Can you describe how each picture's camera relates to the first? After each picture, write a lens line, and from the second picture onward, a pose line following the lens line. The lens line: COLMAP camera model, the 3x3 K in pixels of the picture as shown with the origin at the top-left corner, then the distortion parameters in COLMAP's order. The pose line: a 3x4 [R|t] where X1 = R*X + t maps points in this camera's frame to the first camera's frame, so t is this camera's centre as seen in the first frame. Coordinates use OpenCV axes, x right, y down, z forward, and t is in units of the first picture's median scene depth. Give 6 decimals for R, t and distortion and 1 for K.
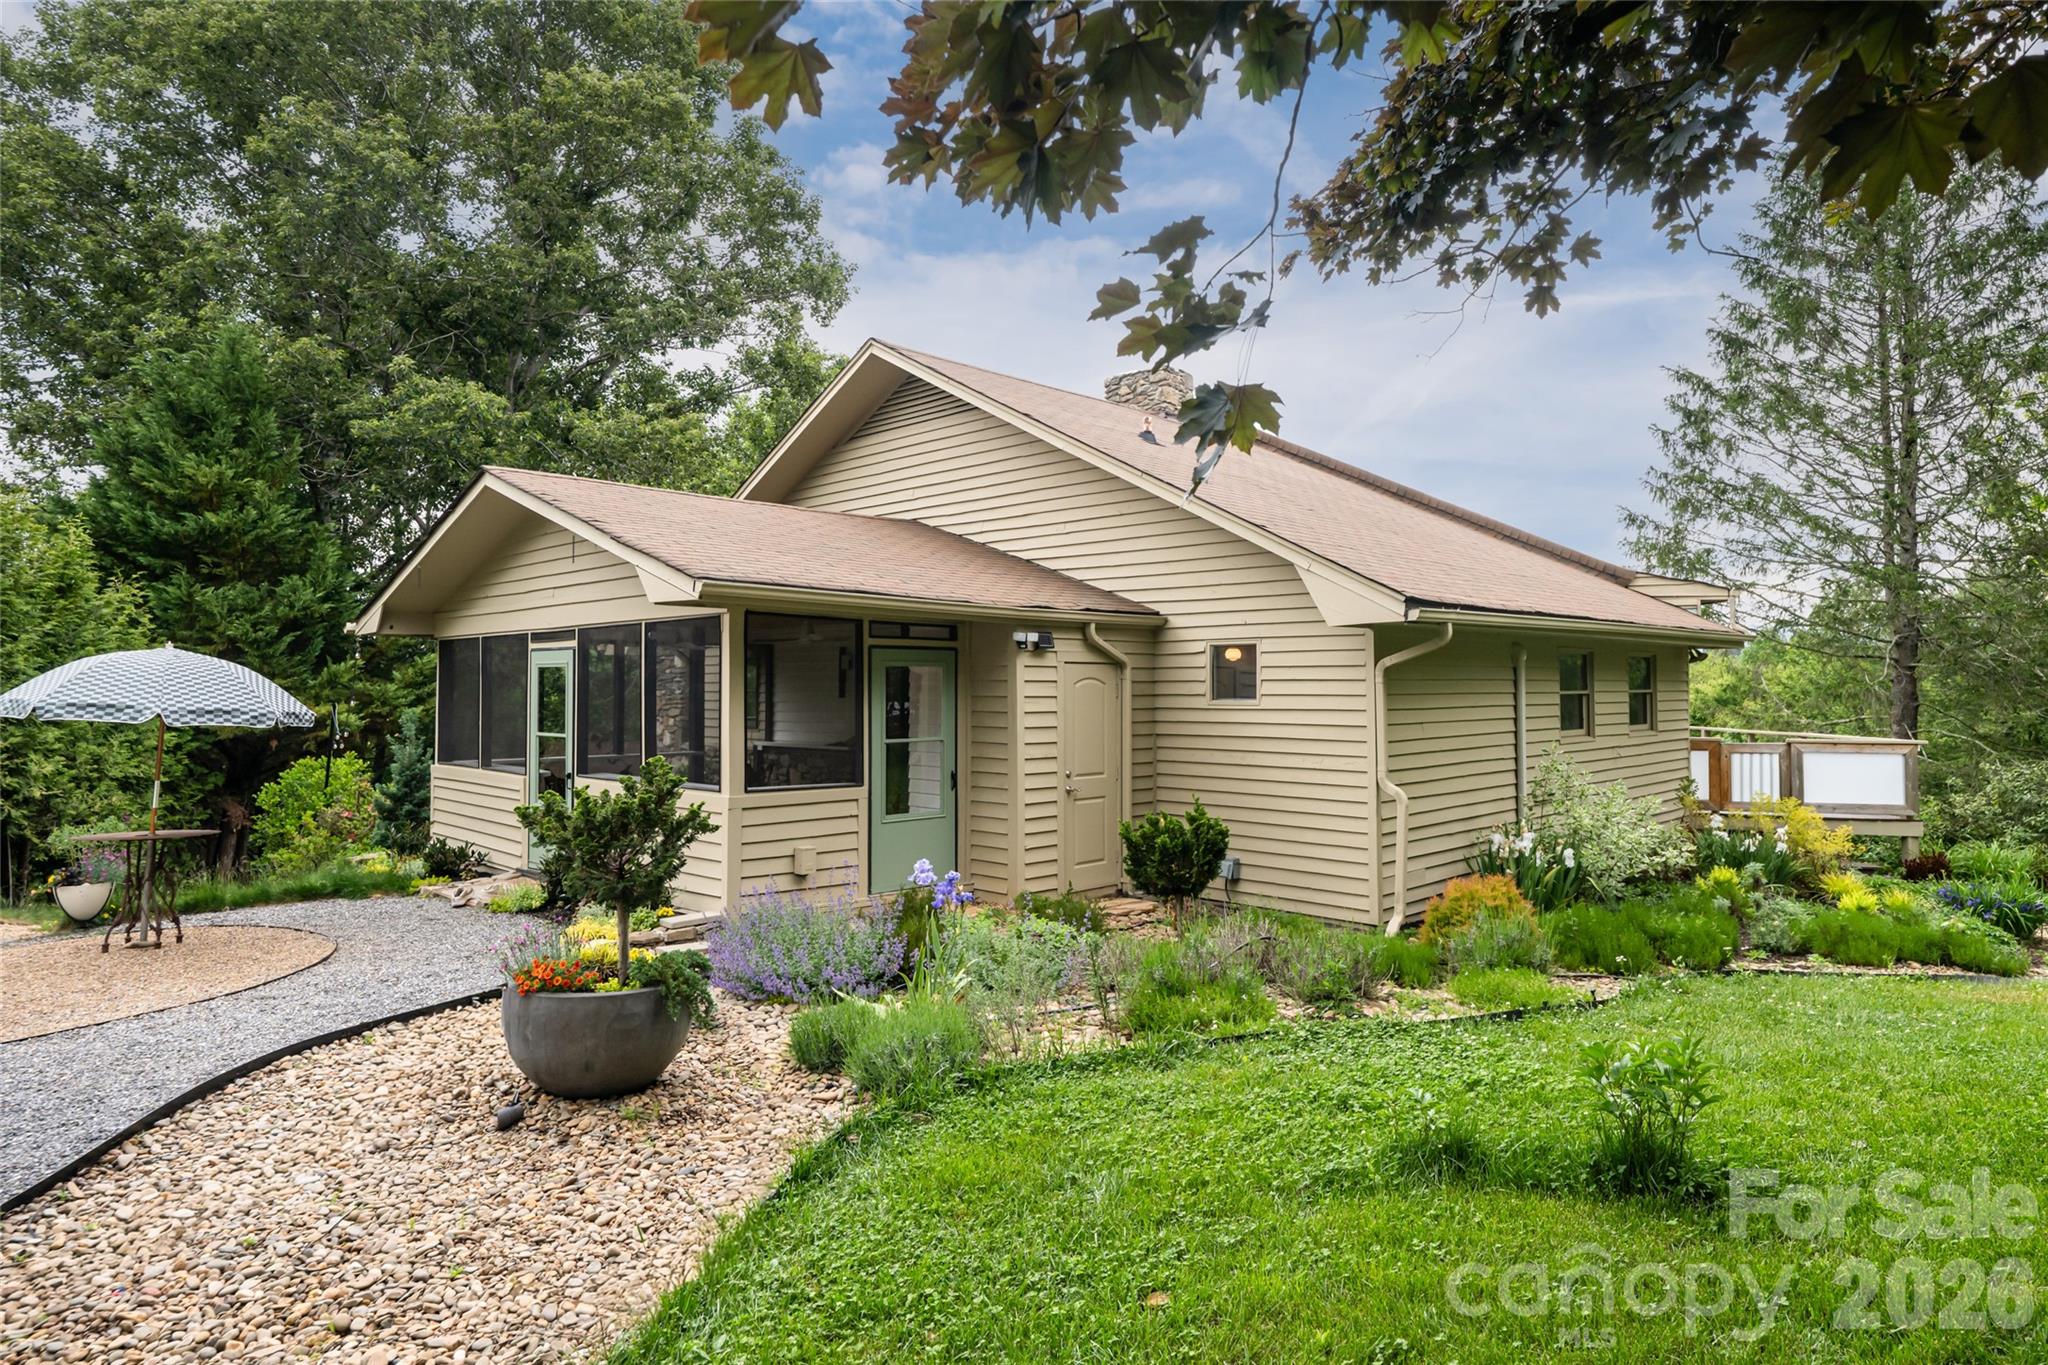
lens RADIAL K [[1164.0, 0, 1024.0], [0, 1164.0, 682.5], [0, 0, 1]] dist [0.001741, 0.000078]
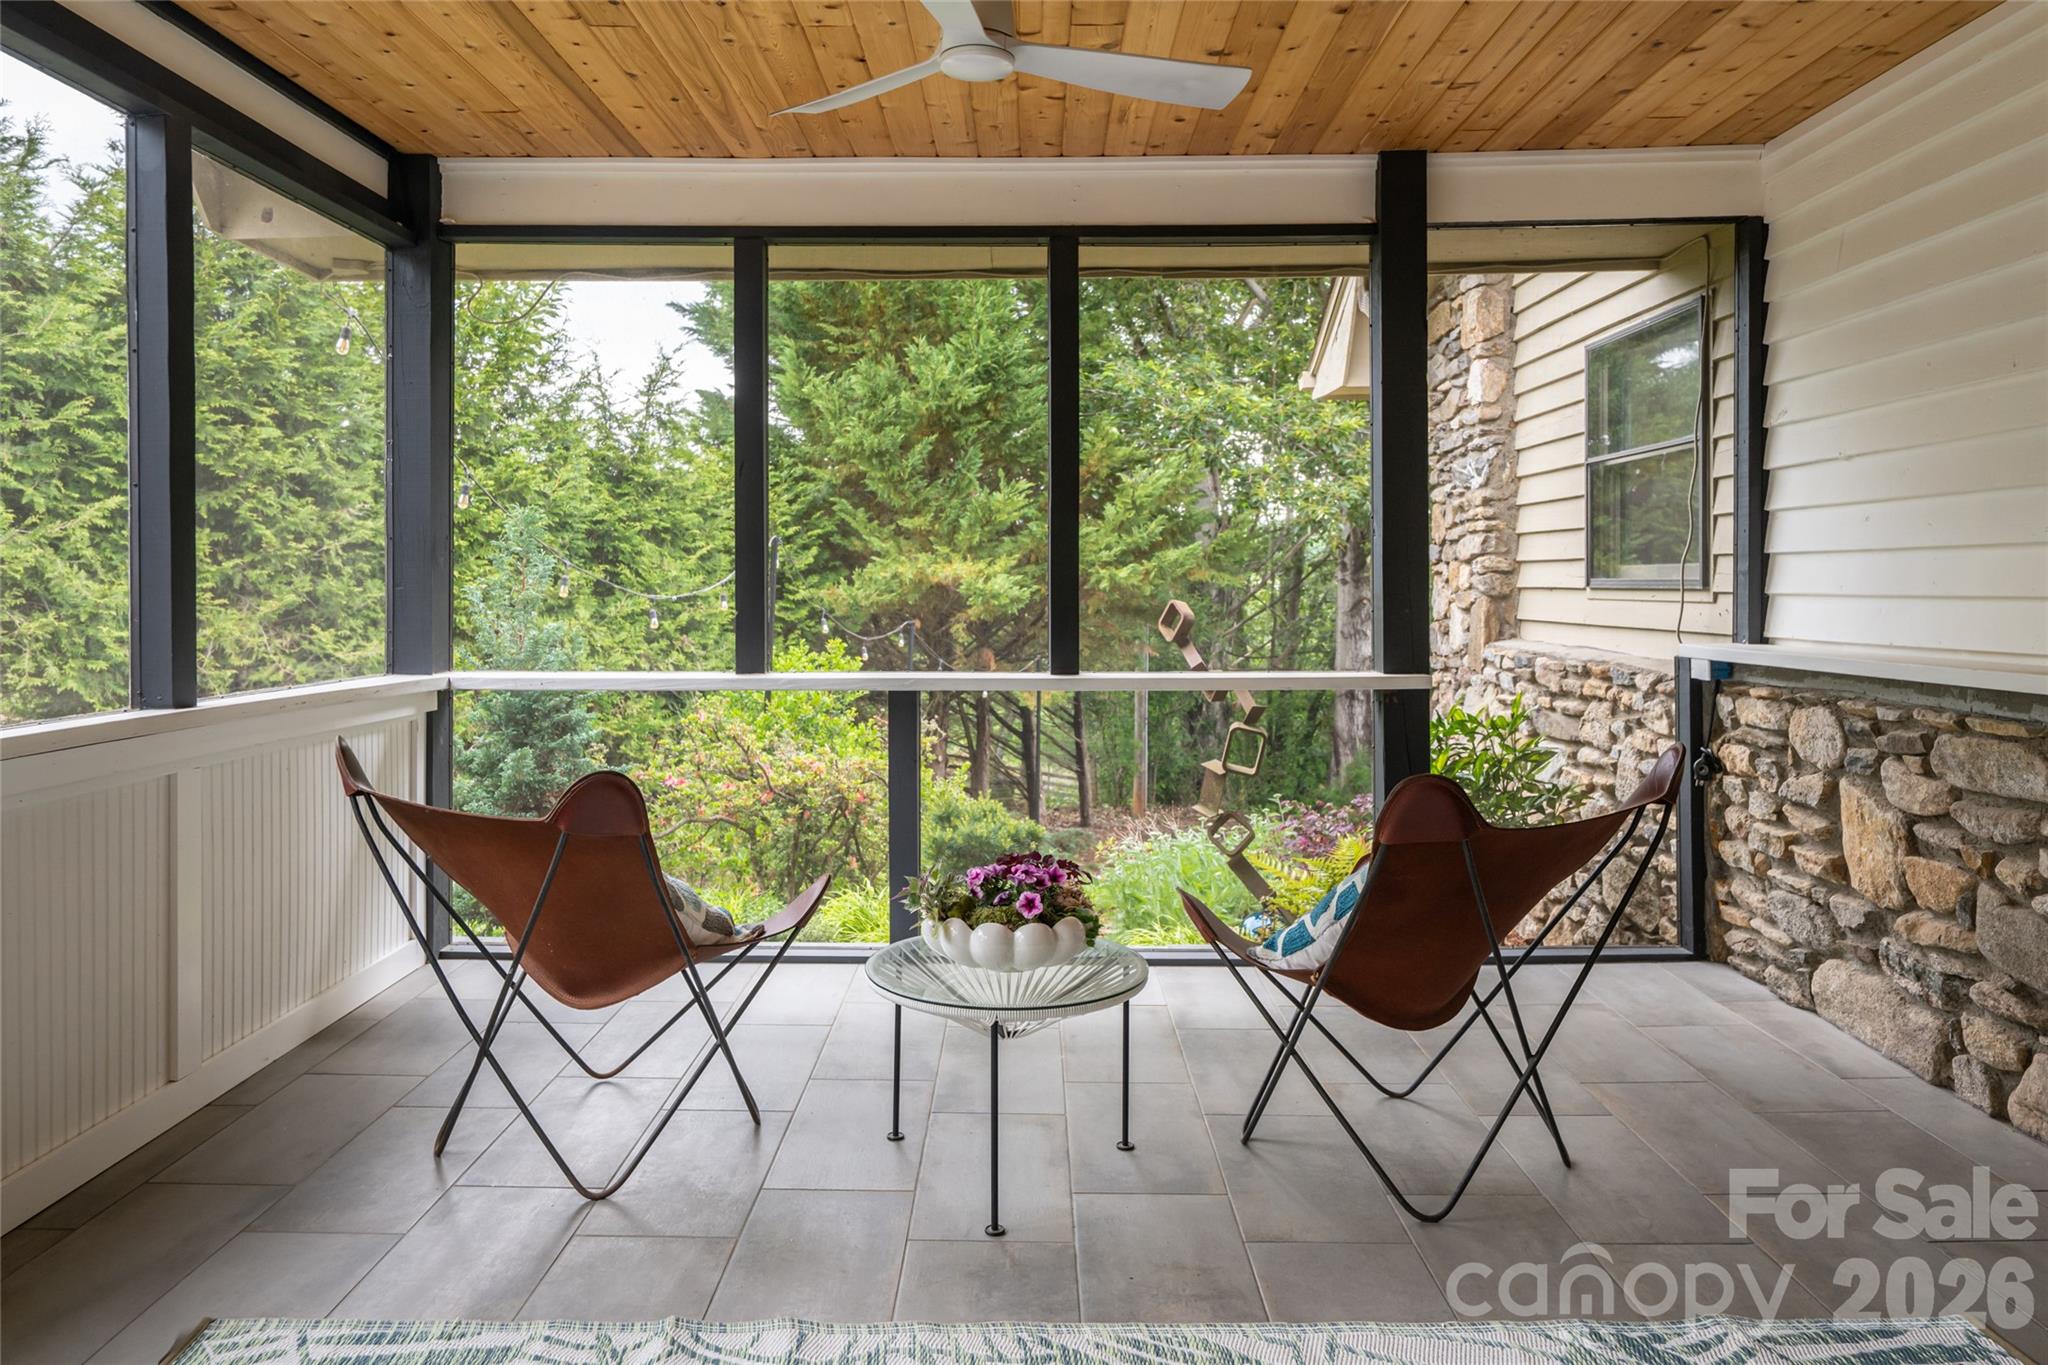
lens RADIAL K [[1378.3, 0, 1024.0], [0, 1378.3, 682.5], [0, 0, 1]] dist [-0.003582, -0.002940]
pose [[0.708757, 0.047894, -0.703825, -0.179144], [0.008795, 0.997015, 0.076702, 0.051281], [0.705398, -0.060553, 0.706220, 0.995170]]
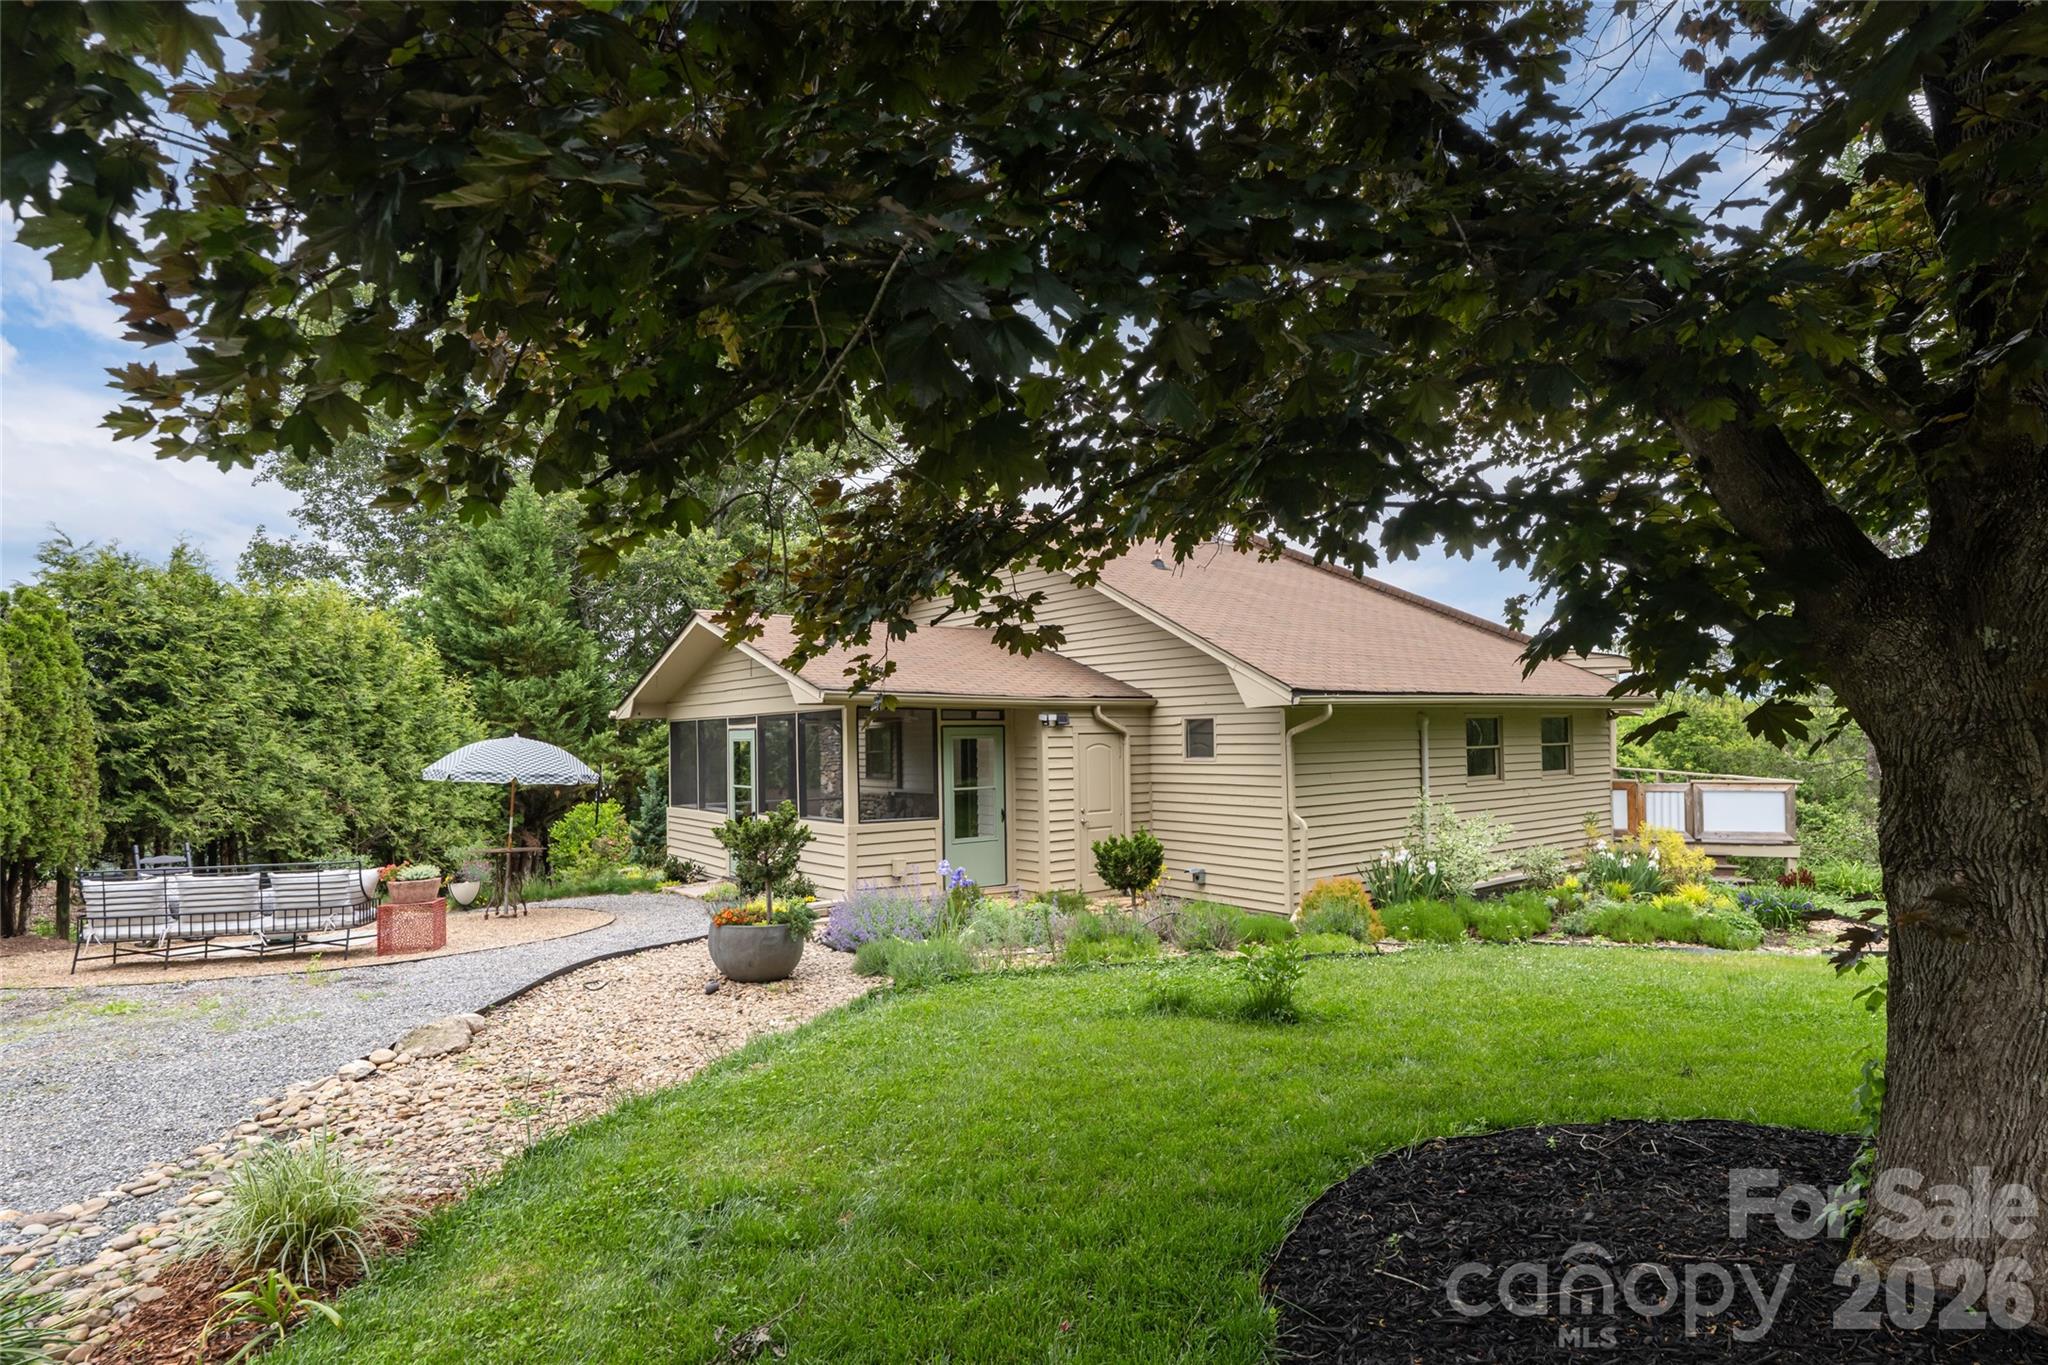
lens RADIAL K [[1049.3, 0, 1032.2], [0, 1049.3, 749.7], [0, 0, 1]] dist [-0.000362, 0.000017]
pose [[0.991139, -0.013442, -0.132143, 0.140398], [0.015643, 0.999755, 0.015635, -0.017442], [0.131901, -0.017564, 0.991107, -0.283281]]
